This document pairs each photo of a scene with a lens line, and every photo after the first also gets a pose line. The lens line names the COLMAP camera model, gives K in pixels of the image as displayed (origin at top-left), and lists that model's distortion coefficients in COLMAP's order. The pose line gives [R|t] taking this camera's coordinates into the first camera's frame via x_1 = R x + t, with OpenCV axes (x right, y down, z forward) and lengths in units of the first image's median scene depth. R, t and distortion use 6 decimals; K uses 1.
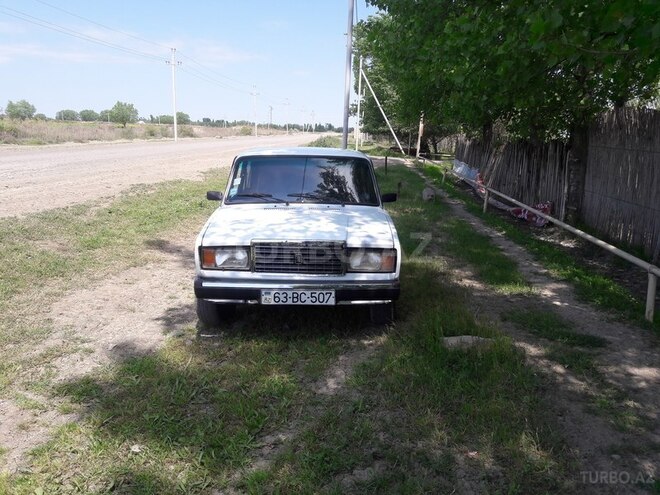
lens RADIAL K [[537.1, 0, 330.5], [0, 537.1, 250.0], [0, 0, 1]] dist [0.021206, -0.032077]
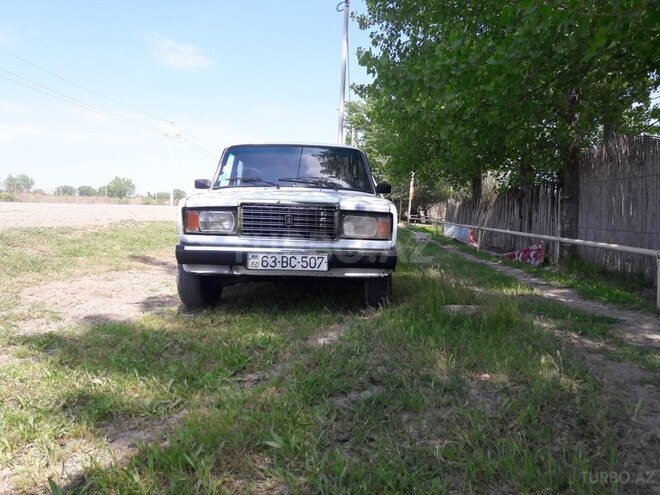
lens RADIAL K [[537.1, 0, 328.7], [0, 537.1, 245.9], [0, 0, 1]] dist [0.021206, -0.032077]
pose [[0.999925, 0.005669, 0.010901, 0.000476], [-0.004113, 0.990448, -0.137826, 0.153774], [-0.011578, 0.137771, 0.990396, 0.061530]]
